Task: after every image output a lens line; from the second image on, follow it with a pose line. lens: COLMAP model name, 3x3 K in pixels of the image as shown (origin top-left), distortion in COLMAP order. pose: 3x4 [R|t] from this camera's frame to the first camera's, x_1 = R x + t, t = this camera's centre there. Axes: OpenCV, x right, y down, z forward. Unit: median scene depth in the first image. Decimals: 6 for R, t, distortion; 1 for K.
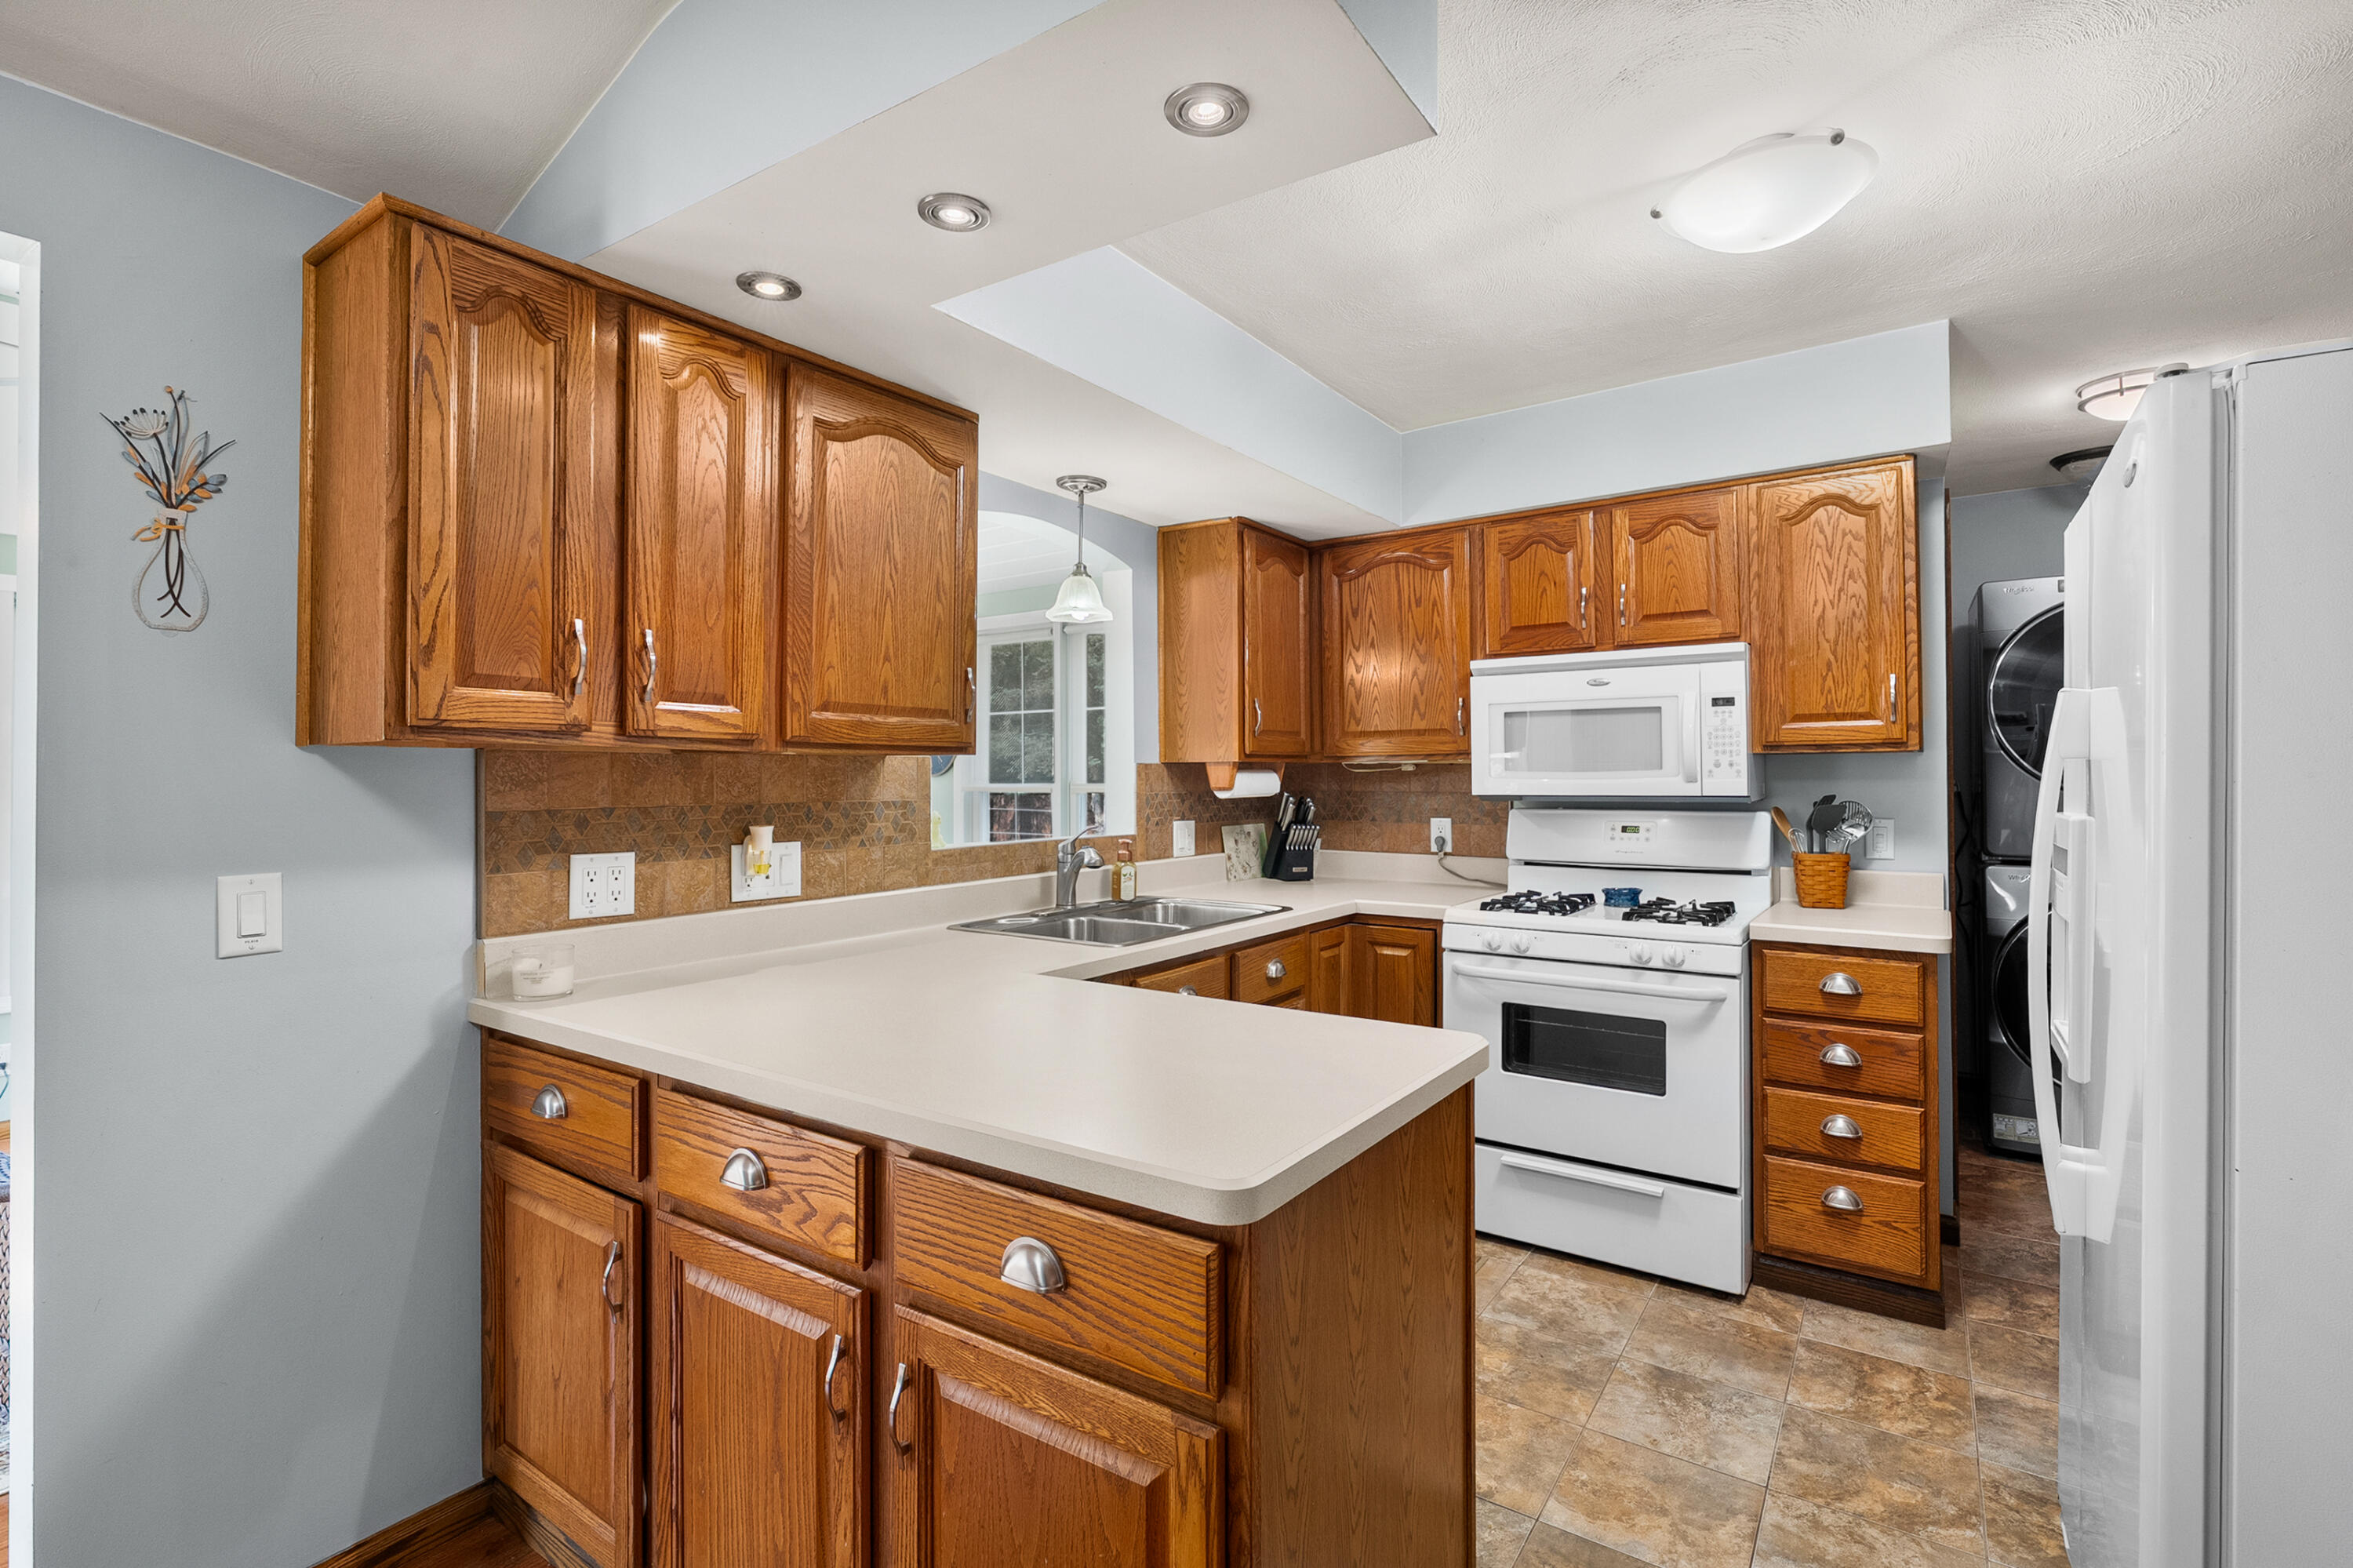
lens RADIAL K [[1078.5, 0, 1177.4], [0, 1078.5, 774.8], [0, 0, 1]] dist [-0.005835, -0.000226]
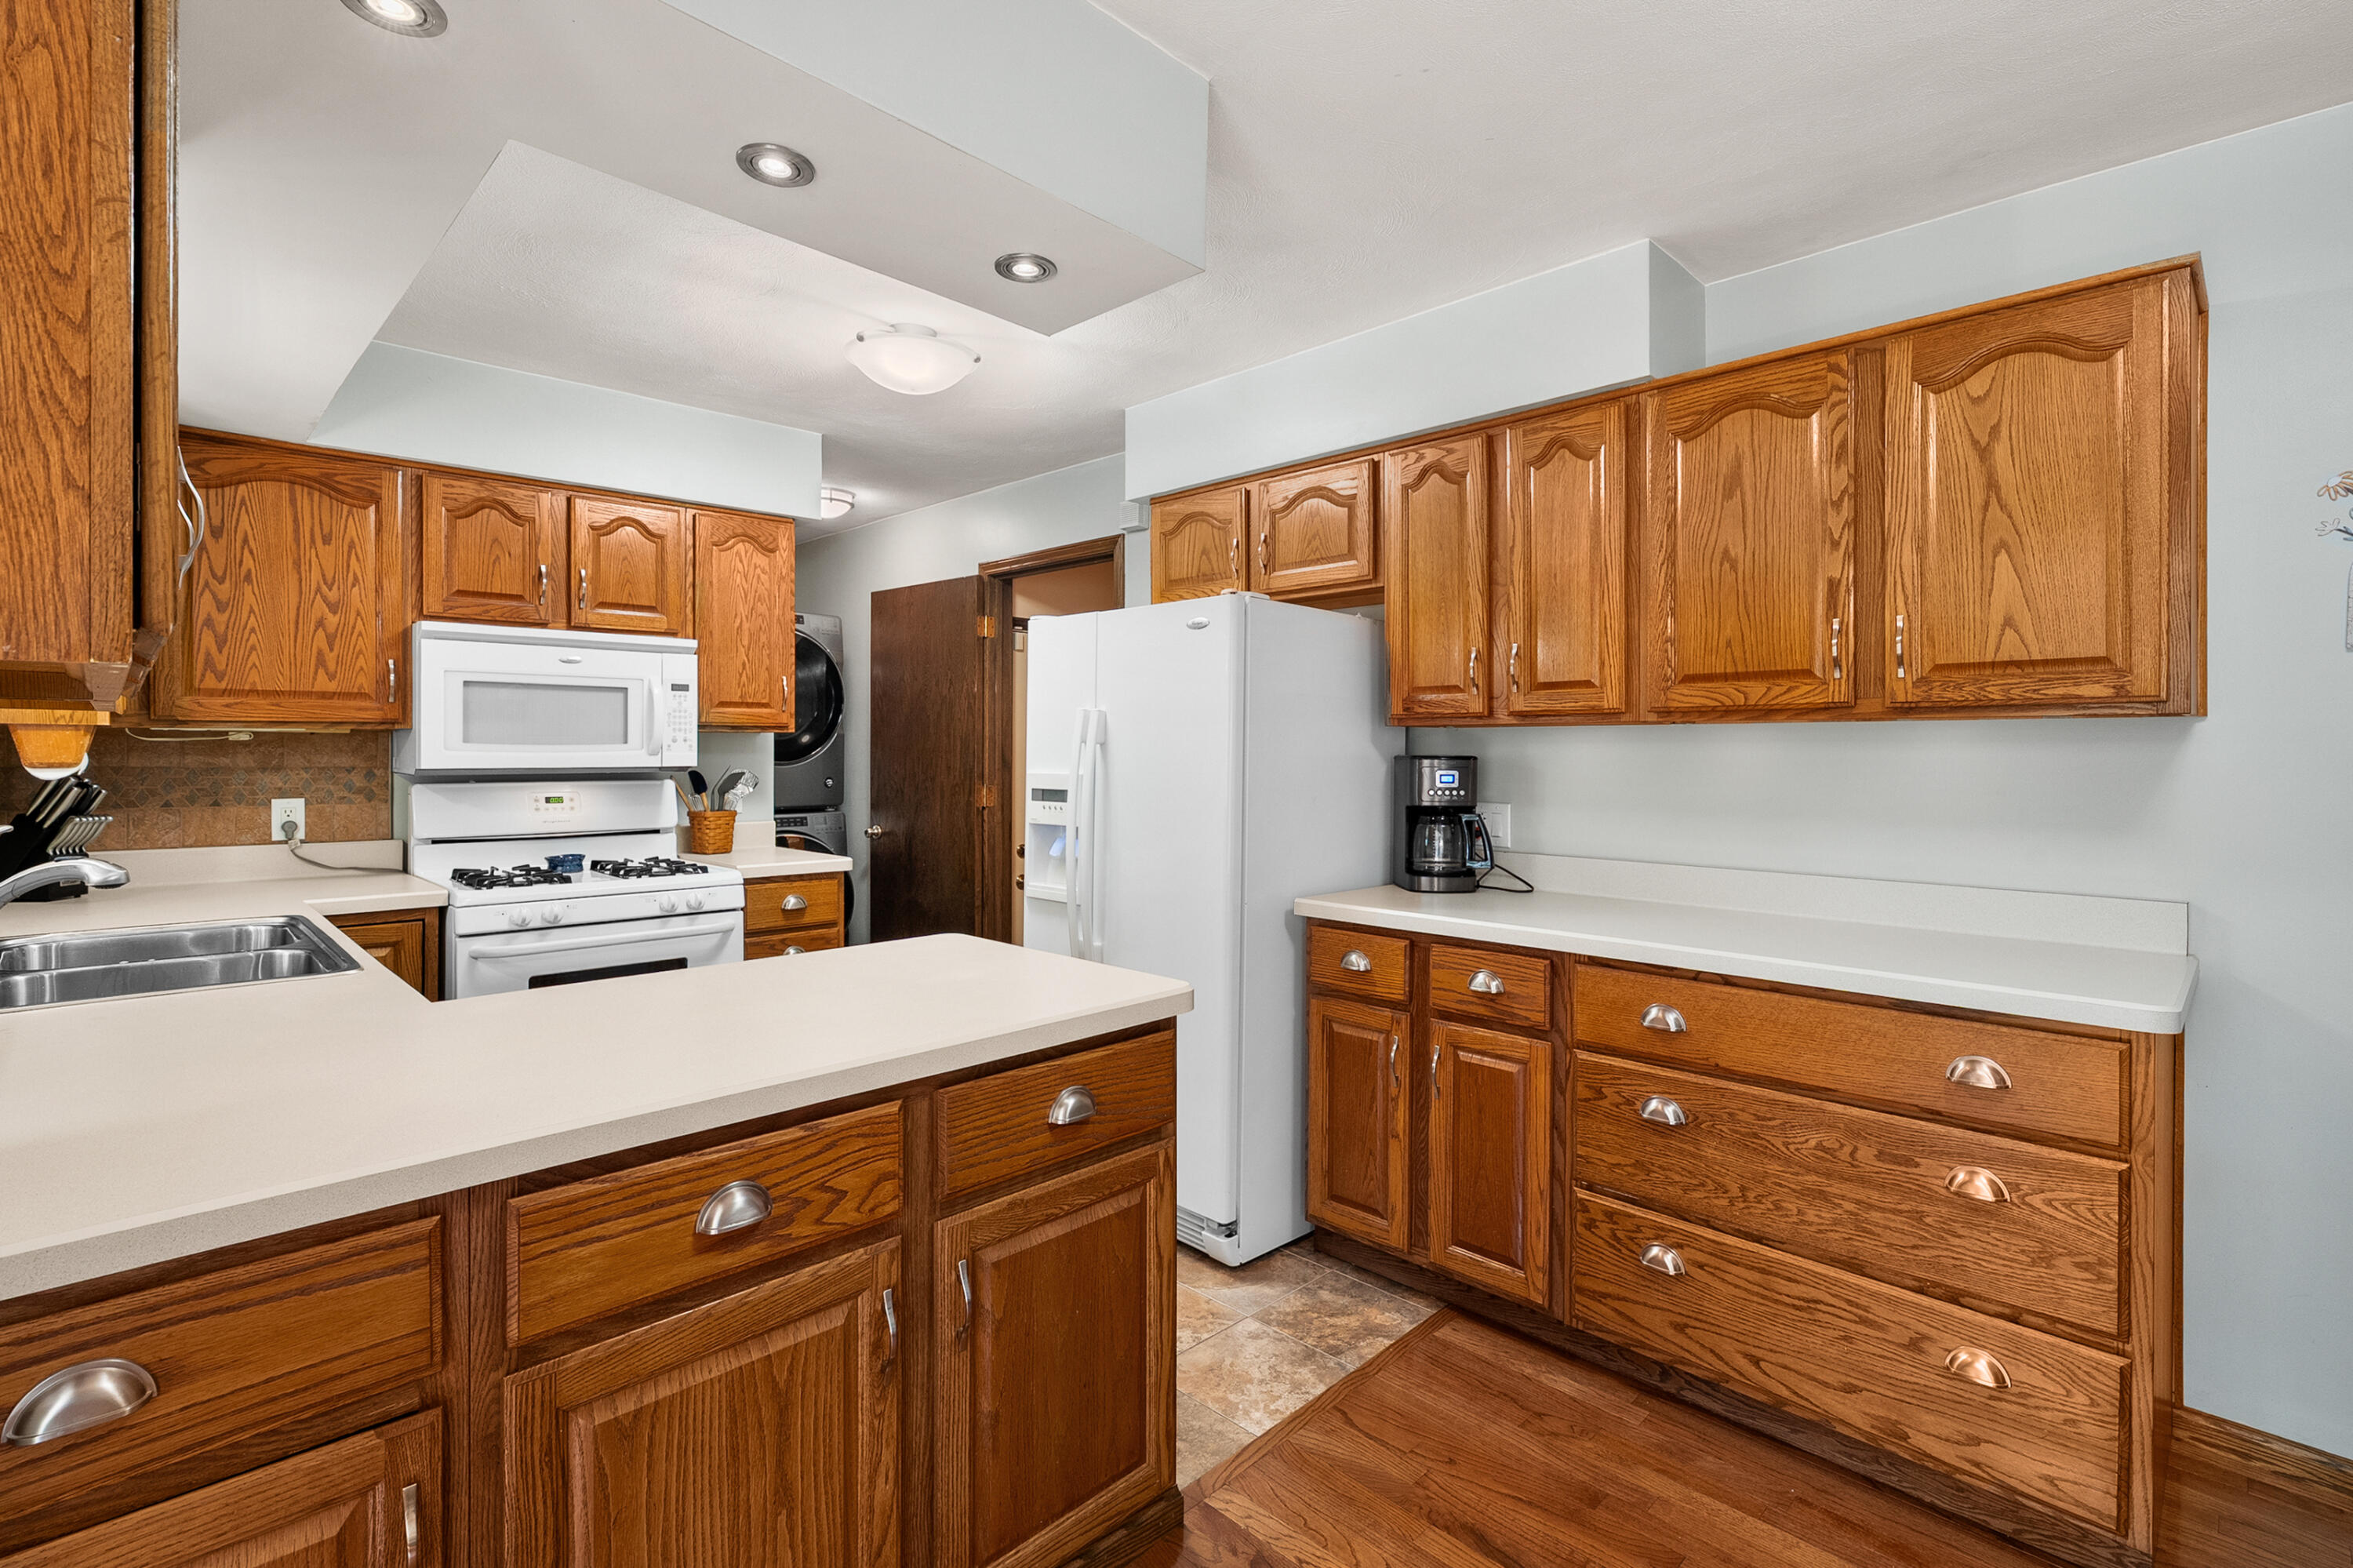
lens RADIAL K [[1078.5, 0, 1175.9], [0, 1078.5, 769.3], [0, 0, 1]] dist [-0.005835, -0.000226]
pose [[0.181648, -0.013298, 0.983274, -0.517823], [-0.006849, 0.999867, 0.014788, 0.001195], [-0.983340, -0.009421, 0.181533, 0.220773]]
